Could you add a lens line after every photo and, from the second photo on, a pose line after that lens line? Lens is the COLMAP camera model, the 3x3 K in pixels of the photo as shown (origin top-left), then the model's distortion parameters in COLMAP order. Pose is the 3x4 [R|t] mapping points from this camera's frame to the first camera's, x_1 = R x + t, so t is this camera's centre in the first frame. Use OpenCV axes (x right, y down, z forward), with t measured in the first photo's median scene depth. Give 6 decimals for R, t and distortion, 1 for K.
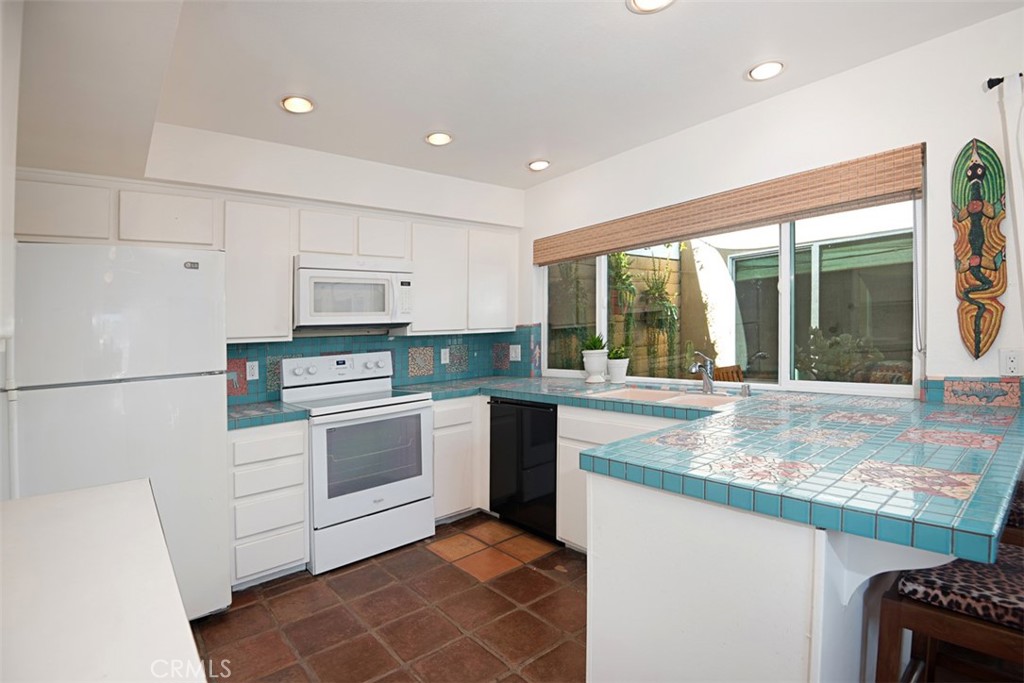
lens RADIAL K [[481.1, 0, 474.9], [0, 481.1, 337.2], [0, 0, 1]] dist [-0.026441, -0.007578]
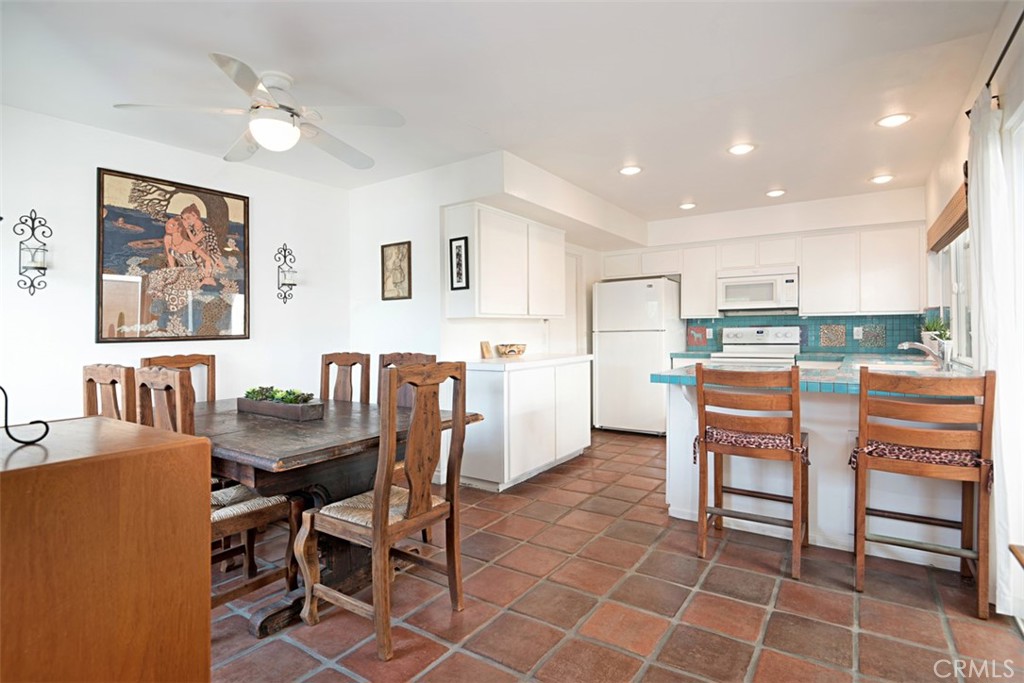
lens RADIAL K [[469.8, 0, 502.2], [0, 469.8, 336.9], [0, 0, 1]] dist [-0.017290, -0.003147]
pose [[0.286105, 0.059500, -0.956349, 1.005218], [-0.008185, 0.998186, 0.059655, -0.017548], [0.958163, -0.009240, 0.286072, -0.278736]]
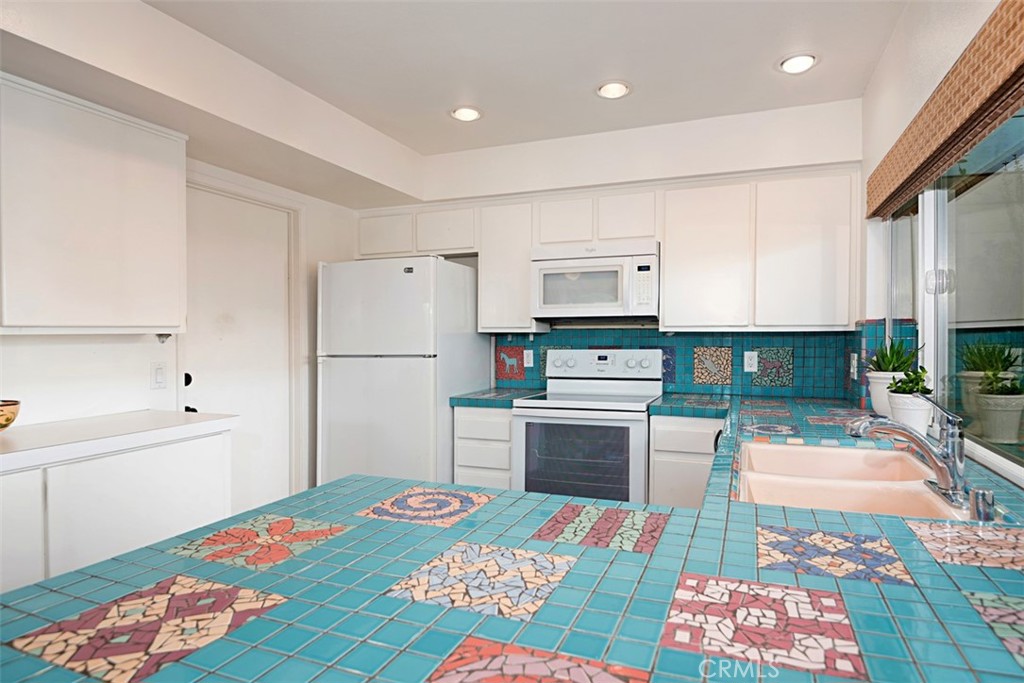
lens RADIAL K [[549.5, 0, 526.8], [0, 549.5, 352.7], [0, 0, 1]] dist [-0.023756, -0.000398]
pose [[0.531904, 0.071518, -0.843779, 0.553647], [-0.025424, 0.997327, 0.068506, -0.026697], [0.846423, -0.014986, 0.532300, 0.331060]]
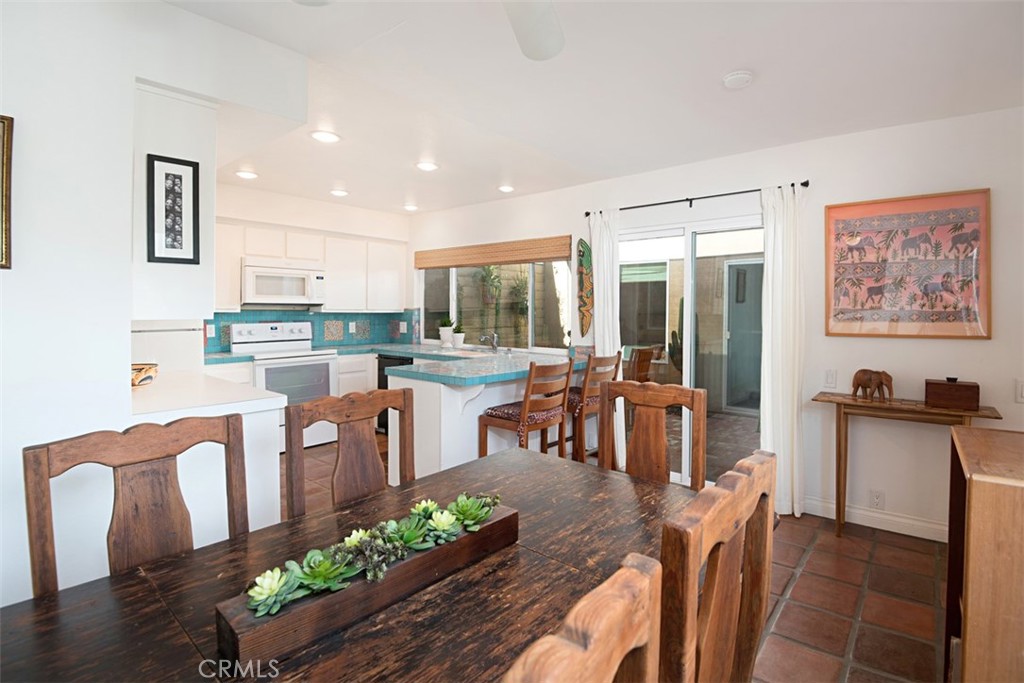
lens RADIAL K [[516.8, 0, 537.7], [0, 516.8, 358.7], [0, 0, 1]] dist [-0.003768, -0.001772]
pose [[0.976053, 0.030699, 0.215356, 0.181709], [-0.048624, 0.995733, 0.078437, -0.018739], [-0.212029, -0.087030, 0.973380, -0.760671]]
